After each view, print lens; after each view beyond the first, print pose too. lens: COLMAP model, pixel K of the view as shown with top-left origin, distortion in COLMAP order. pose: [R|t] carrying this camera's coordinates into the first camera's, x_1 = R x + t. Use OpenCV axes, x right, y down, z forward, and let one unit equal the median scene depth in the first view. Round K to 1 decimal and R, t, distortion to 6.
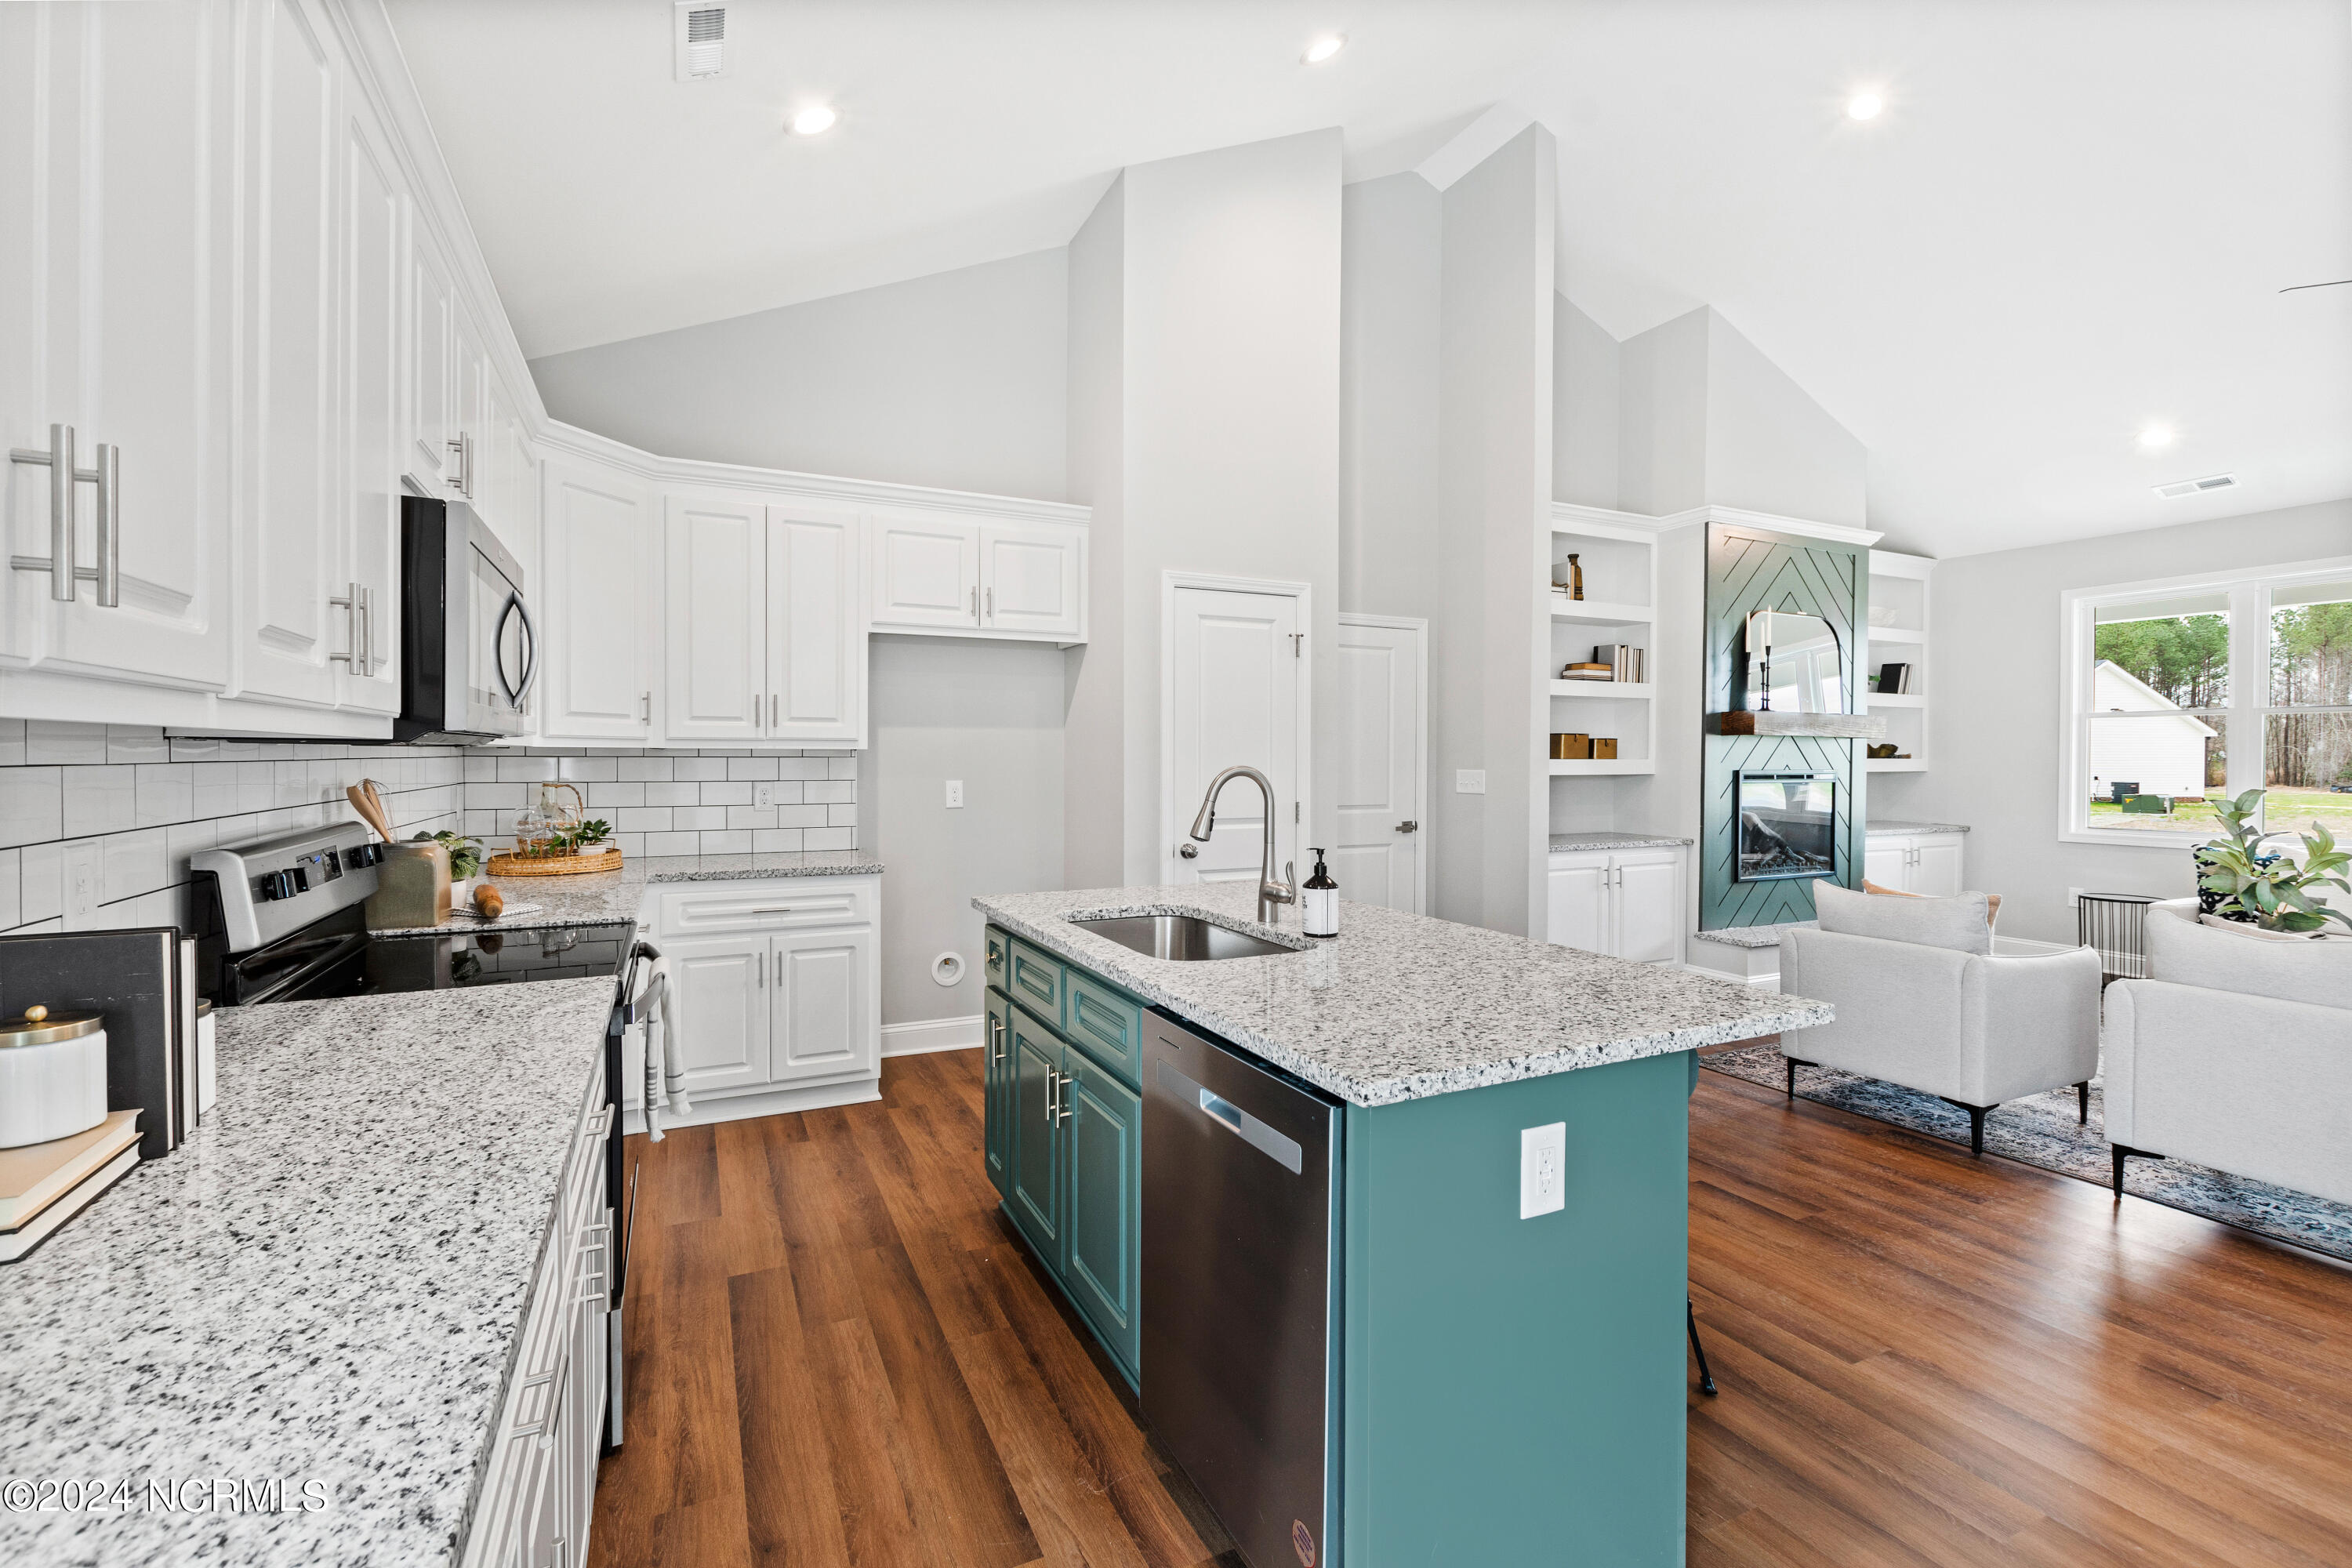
lens RADIAL K [[1016.3, 0, 1159.7], [0, 1016.3, 772.3], [0, 0, 1]] dist [0.001663, -0.000444]
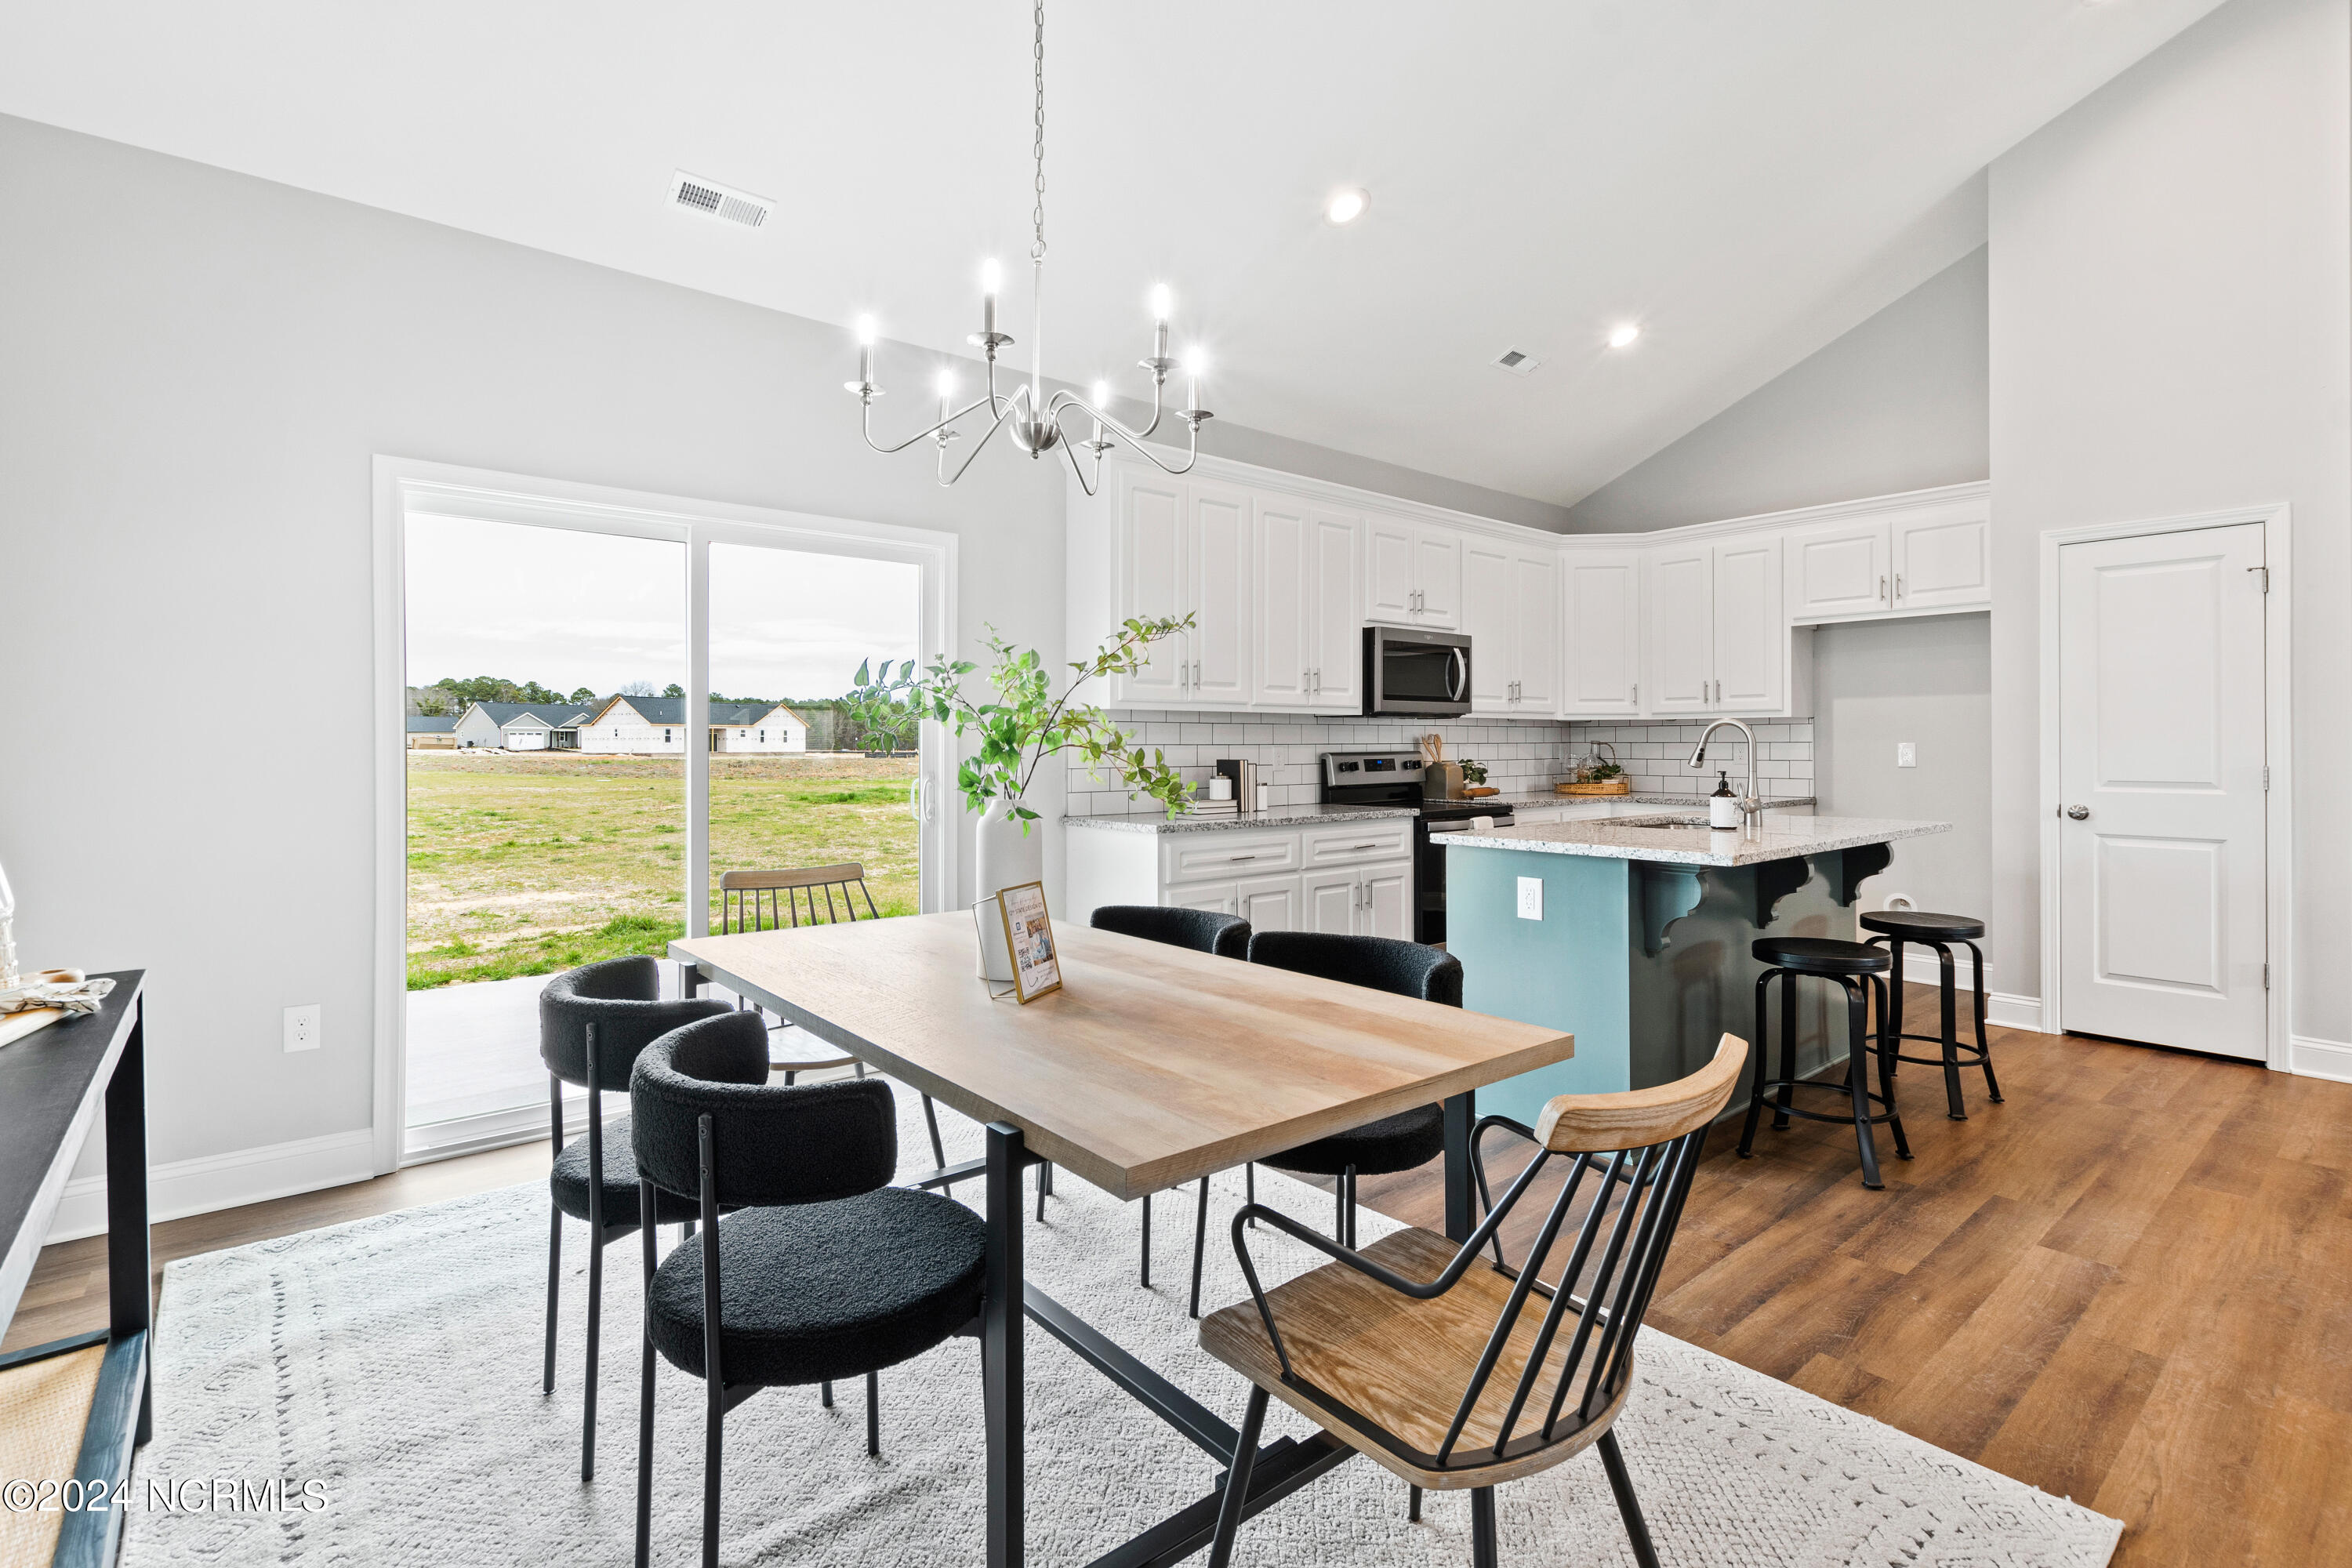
lens RADIAL K [[1085.6, 0, 1150.5], [0, 1085.6, 738.5], [0, 0, 1]] dist [0.000407, -0.001123]
pose [[0.238625, -0.008673, -0.971073, 0.898471], [-0.012413, 0.999851, -0.011980, 0.032914], [0.971032, 0.014913, 0.238482, -0.124491]]
